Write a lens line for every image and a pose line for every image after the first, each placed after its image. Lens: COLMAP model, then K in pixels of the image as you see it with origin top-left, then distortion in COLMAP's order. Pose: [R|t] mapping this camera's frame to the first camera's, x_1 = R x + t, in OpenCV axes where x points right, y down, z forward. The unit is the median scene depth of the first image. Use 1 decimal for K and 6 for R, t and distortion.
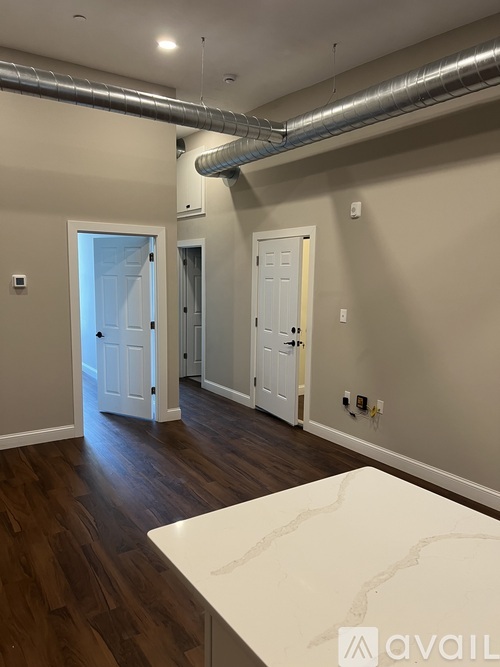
lens RADIAL K [[499.8, 0, 249.8], [0, 499.8, 333.0], [0, 0, 1]] dist [0.007746, 0.000802]
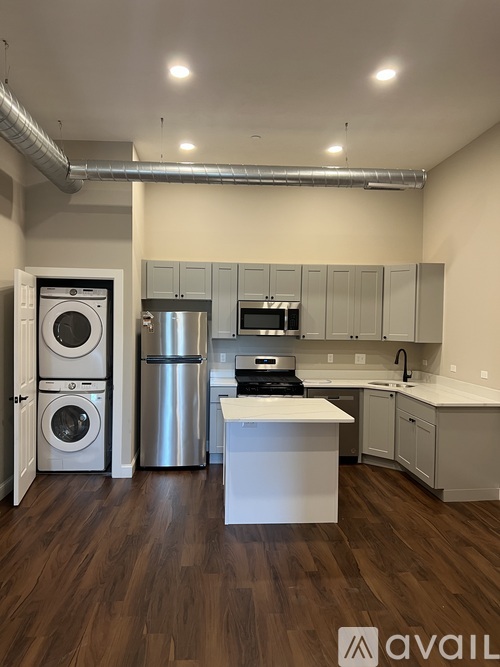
lens RADIAL K [[499.8, 0, 248.3], [0, 499.8, 333.3], [0, 0, 1]] dist [0.007746, 0.000802]
pose [[-0.871479, -0.033788, 0.489268, -0.591153], [0.038858, 0.989731, 0.137563, -0.235905], [-0.488892, 0.138895, -0.861216, 2.068549]]
